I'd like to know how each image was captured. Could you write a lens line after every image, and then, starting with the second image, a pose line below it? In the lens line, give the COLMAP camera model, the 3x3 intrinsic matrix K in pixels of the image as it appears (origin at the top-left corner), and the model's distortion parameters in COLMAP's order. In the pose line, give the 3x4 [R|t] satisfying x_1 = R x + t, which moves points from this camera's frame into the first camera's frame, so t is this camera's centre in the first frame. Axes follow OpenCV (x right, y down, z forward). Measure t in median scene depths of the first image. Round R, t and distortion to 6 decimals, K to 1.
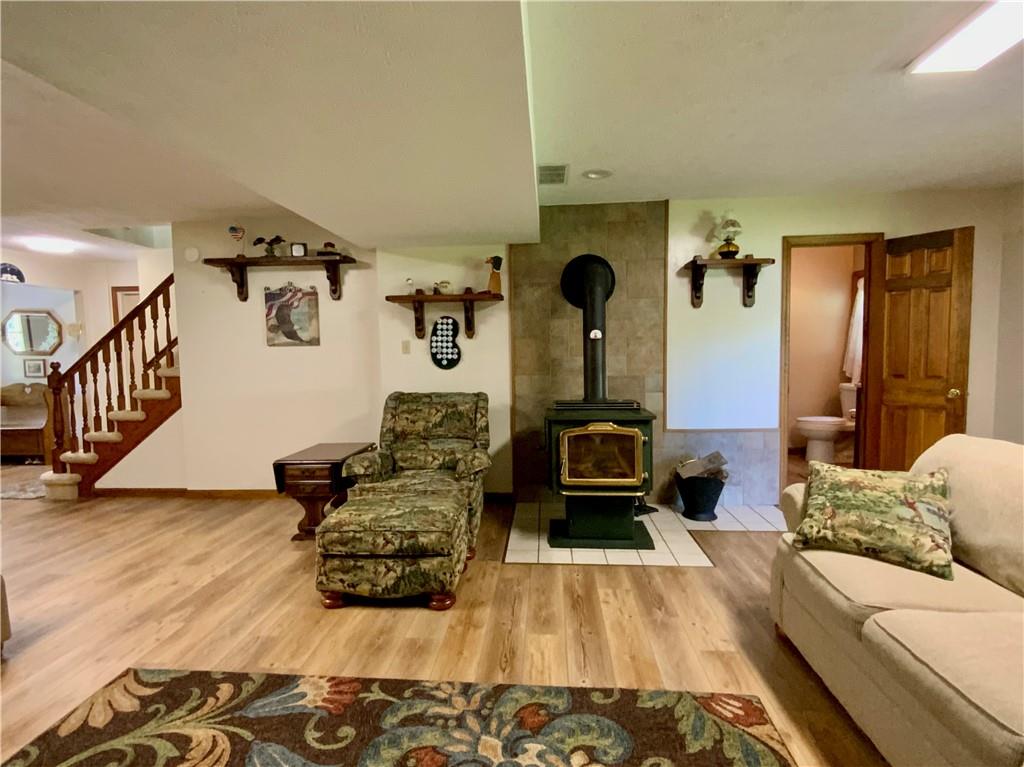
lens RADIAL K [[533.8, 0, 513.1], [0, 533.8, 386.0], [0, 0, 1]] dist [0.014288, -0.010117]
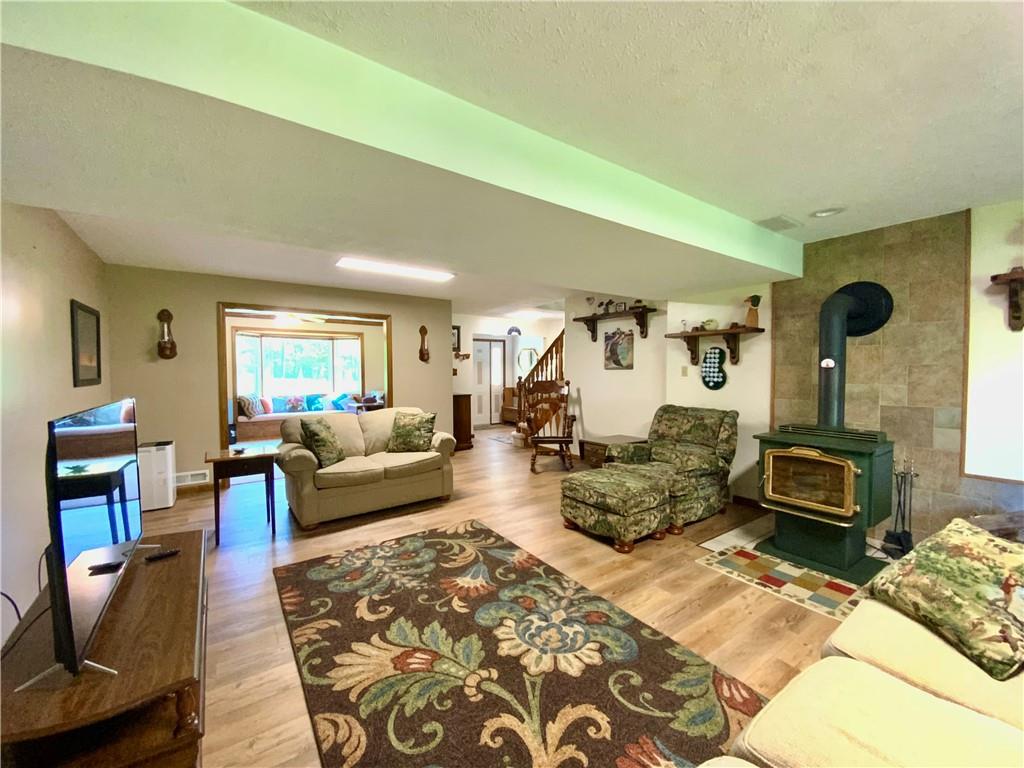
lens RADIAL K [[414.1, 0, 502.5], [0, 414.1, 387.2], [0, 0, 1]] dist [-0.000601, -0.008775]
pose [[0.623169, 0.045873, -0.780740, 0.360185], [-0.061405, 0.998066, 0.009630, -0.018112], [0.779673, 0.041940, 0.624781, 0.010019]]
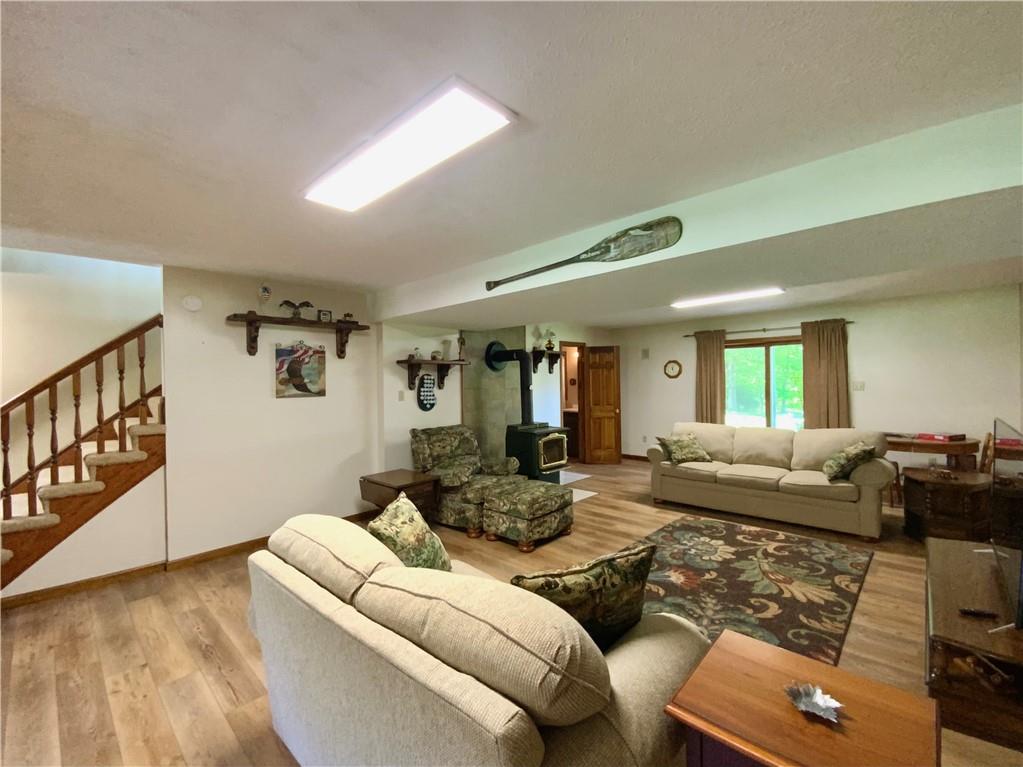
lens RADIAL K [[437.0, 0, 514.0], [0, 437.0, 373.7], [0, 0, 1]] dist [0.002429, -0.001503]
pose [[0.628037, 0.020989, 0.777900, -0.997400], [0.058798, 0.995499, -0.074331, -0.033528], [-0.775959, 0.092422, 0.623976, 0.083695]]
